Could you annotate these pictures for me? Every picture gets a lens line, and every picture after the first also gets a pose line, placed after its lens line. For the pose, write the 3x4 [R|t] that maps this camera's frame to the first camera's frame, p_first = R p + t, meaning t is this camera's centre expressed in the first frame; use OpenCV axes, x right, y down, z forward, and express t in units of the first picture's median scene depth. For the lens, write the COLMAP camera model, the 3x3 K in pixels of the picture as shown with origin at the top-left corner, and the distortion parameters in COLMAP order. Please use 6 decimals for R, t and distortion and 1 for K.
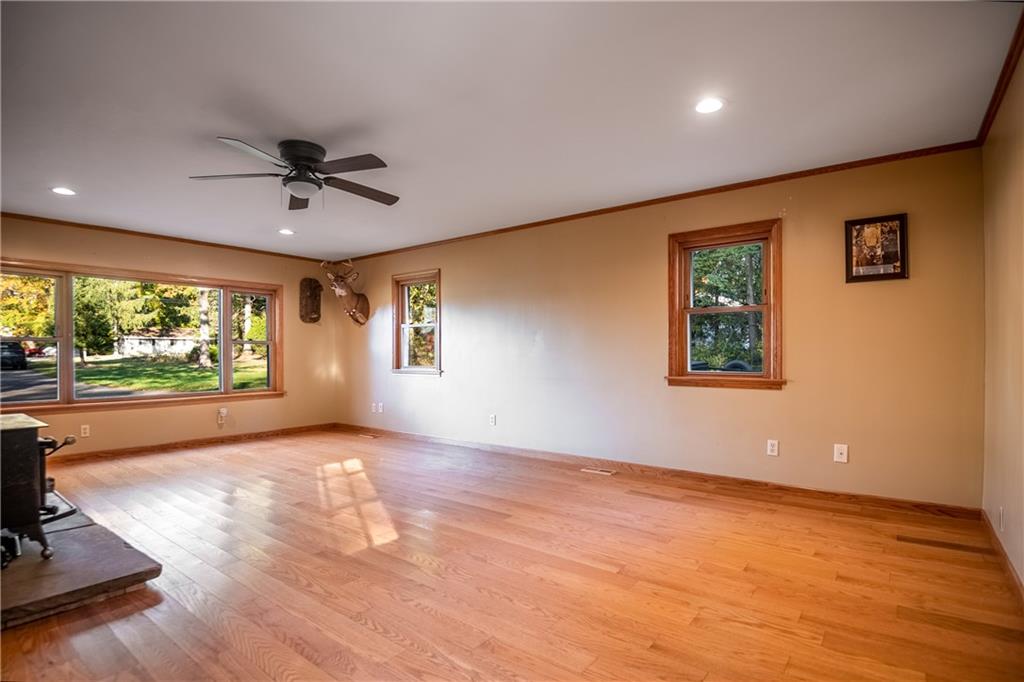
lens RADIAL K [[505.4, 0, 508.0], [0, 505.4, 347.7], [0, 0, 1]] dist [-0.012554, -0.000508]
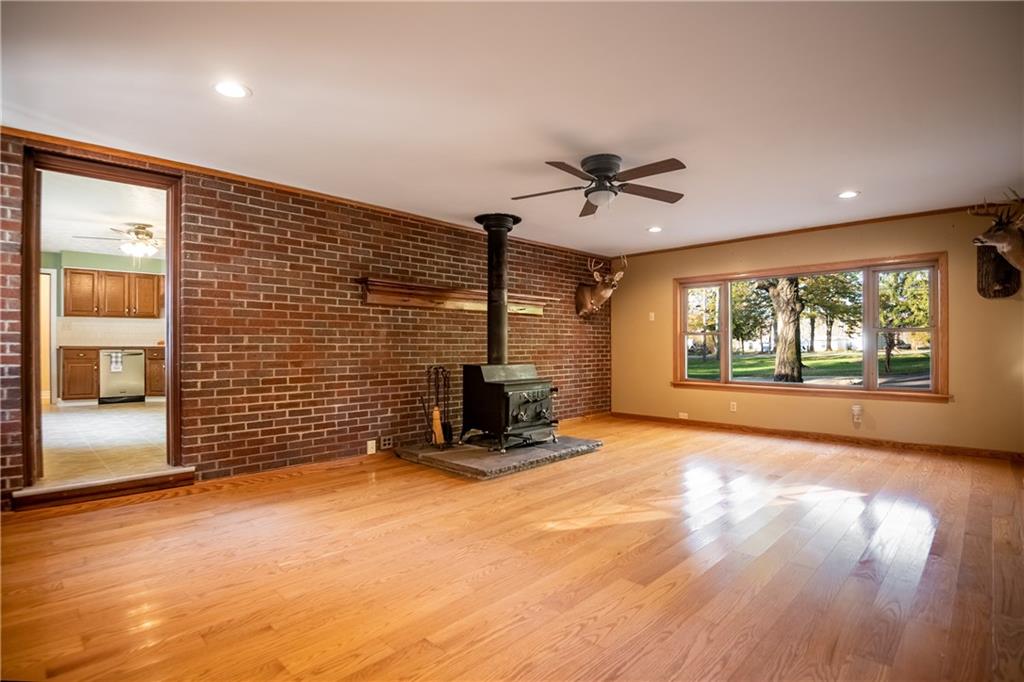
lens RADIAL K [[505.4, 0, 508.2], [0, 505.4, 342.4], [0, 0, 1]] dist [-0.012554, -0.000508]
pose [[-0.117190, 0.002166, -0.993107, 0.734352], [0.015311, 0.999883, 0.000374, -0.000565], [0.992992, -0.015162, -0.117209, 0.936235]]
